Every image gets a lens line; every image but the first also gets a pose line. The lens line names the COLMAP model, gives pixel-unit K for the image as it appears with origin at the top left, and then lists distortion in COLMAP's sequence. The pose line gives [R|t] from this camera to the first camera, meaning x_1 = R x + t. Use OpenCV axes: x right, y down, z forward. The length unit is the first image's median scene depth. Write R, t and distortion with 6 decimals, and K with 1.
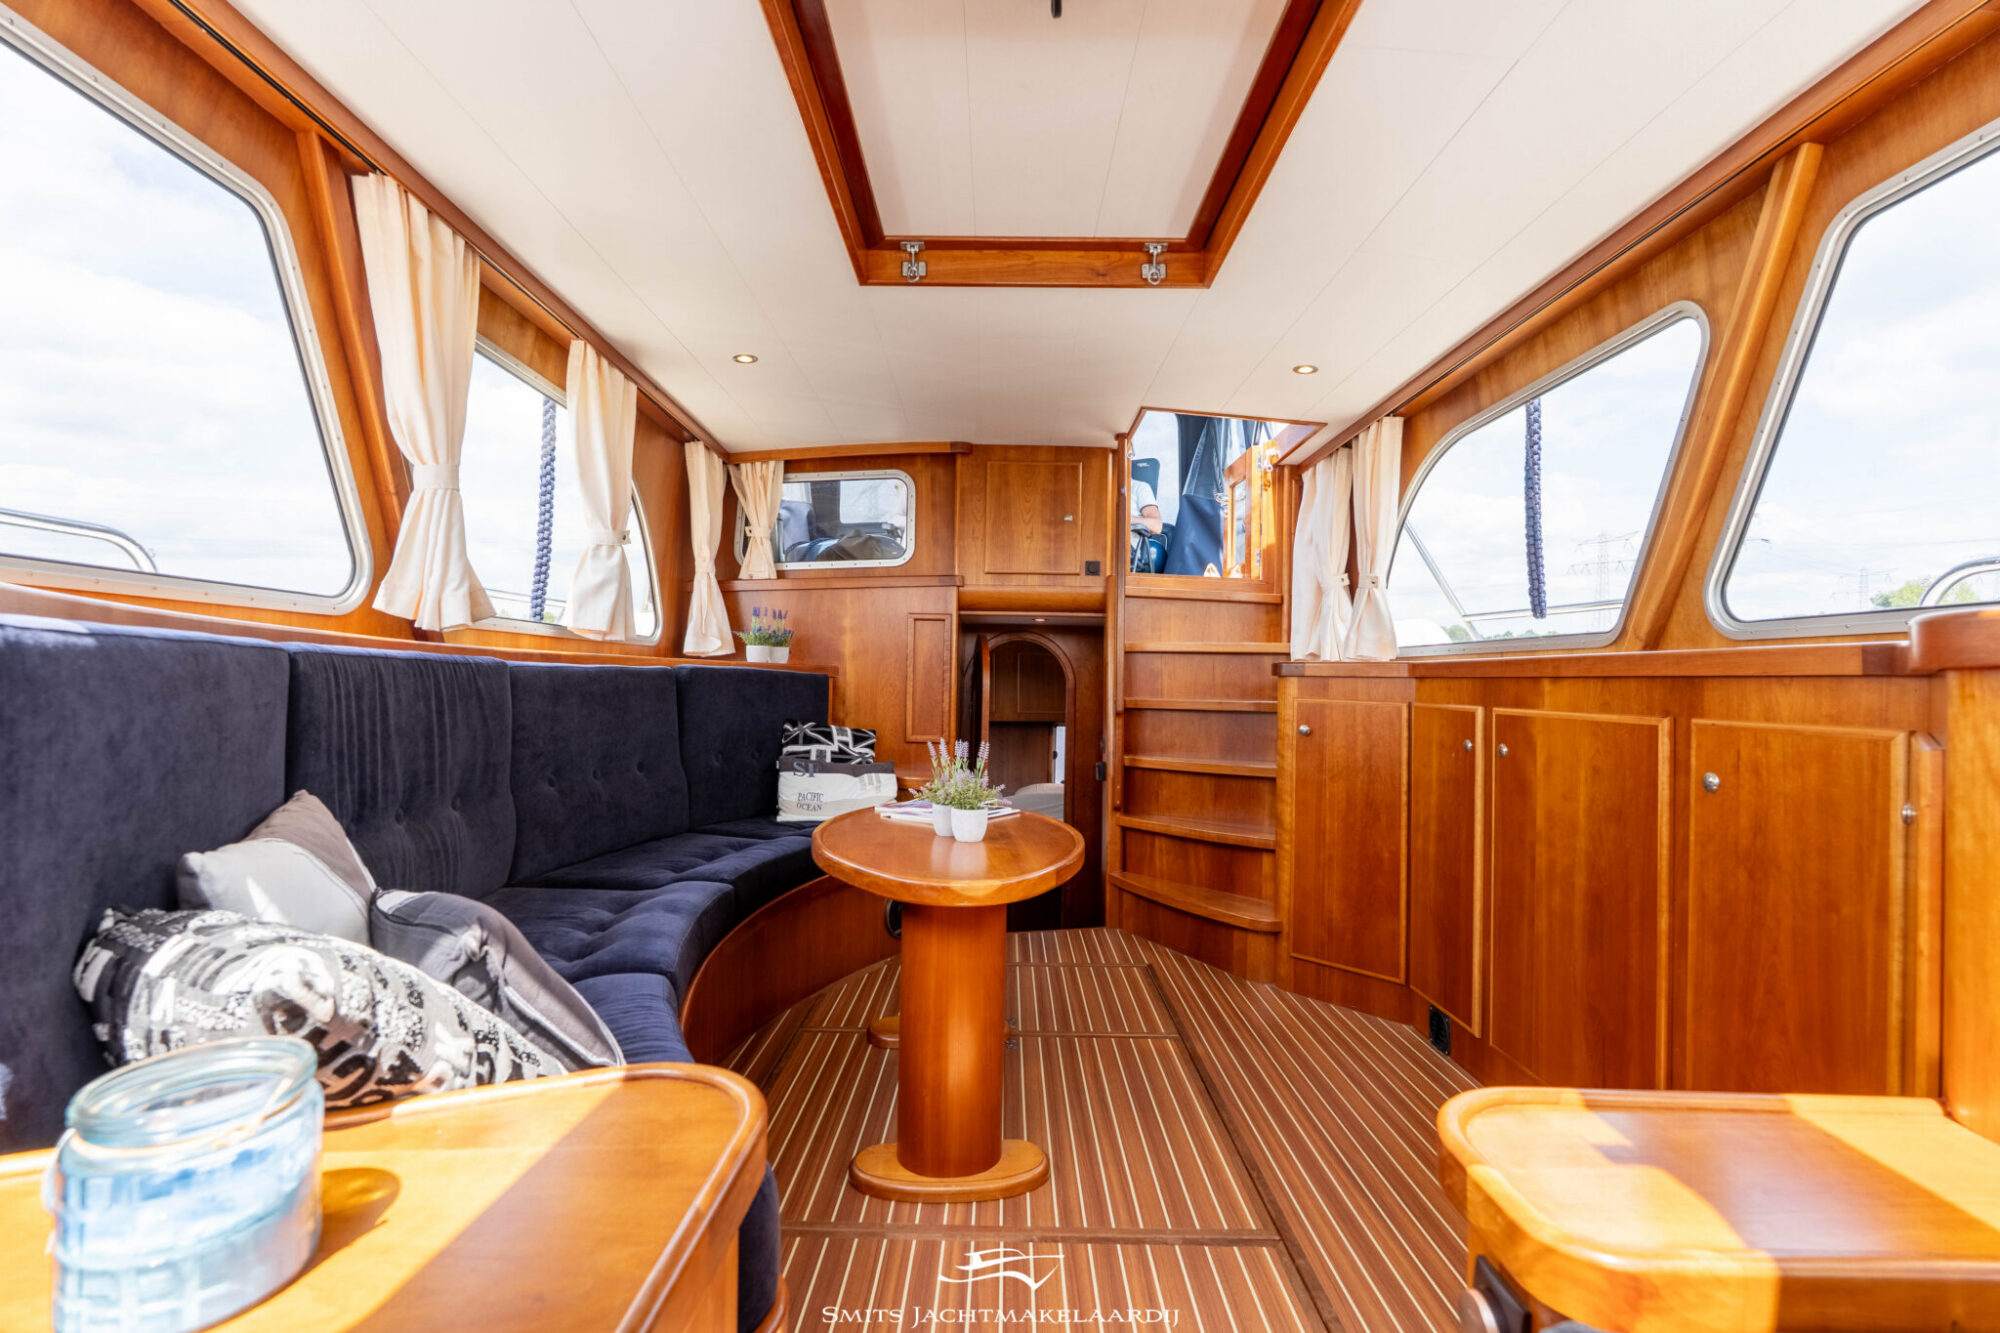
lens RADIAL K [[880.3, 0, 1002.2], [0, 880.3, 668.4], [0, 0, 1]] dist [-0.003160, 0.000407]
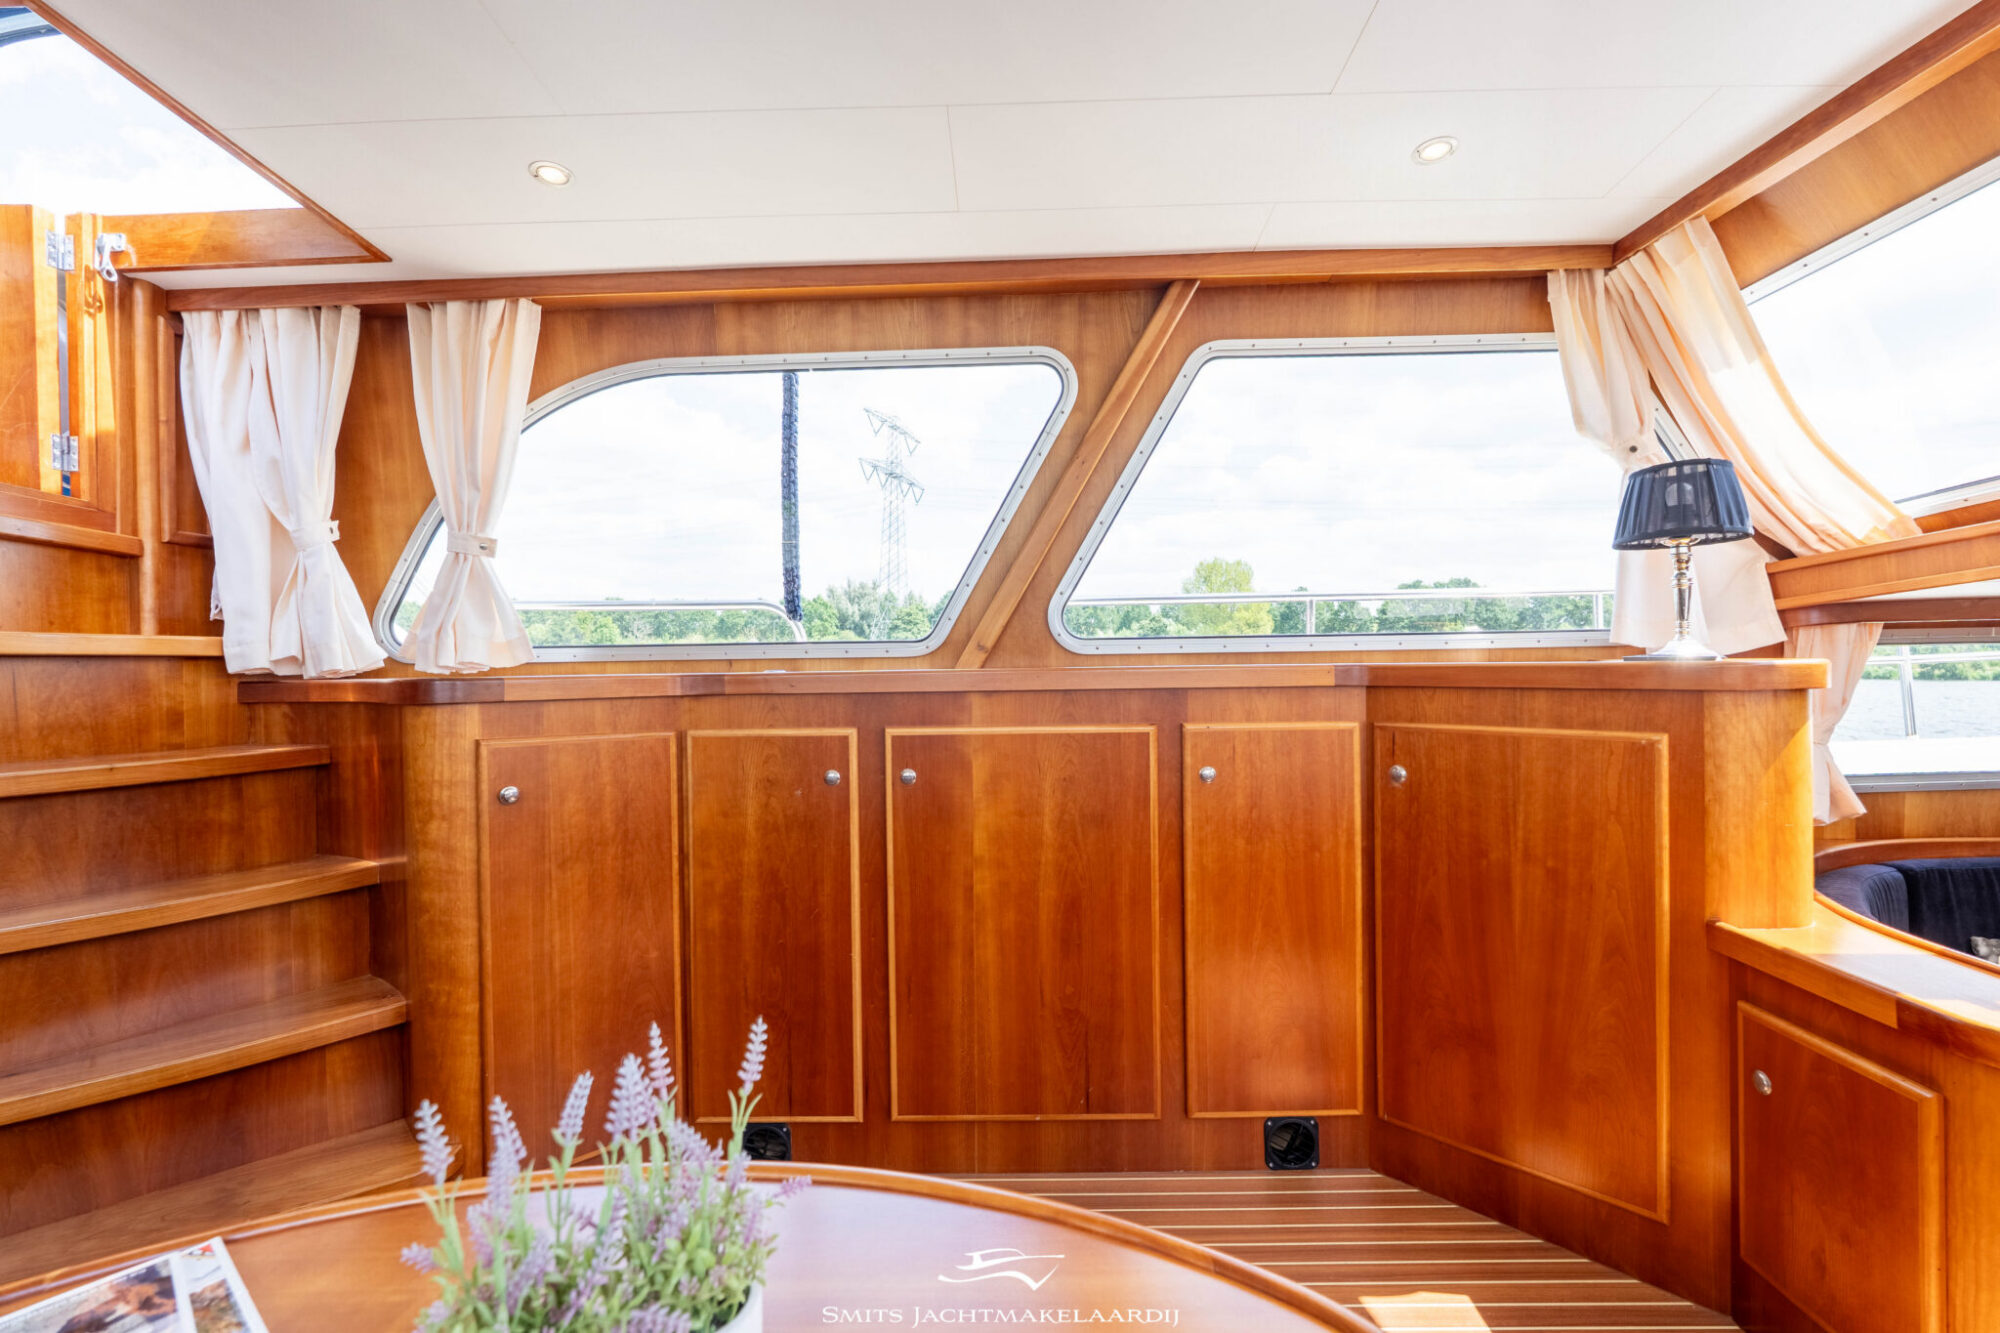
lens RADIAL K [[880.3, 0, 1000.1], [0, 880.3, 665.1], [0, 0, 1]] dist [-0.003160, 0.000407]
pose [[0.030918, -0.020809, 0.999305, -0.263853], [0.004088, 0.999778, 0.020692, -0.030668], [-0.999514, 0.003445, 0.030996, 0.778232]]
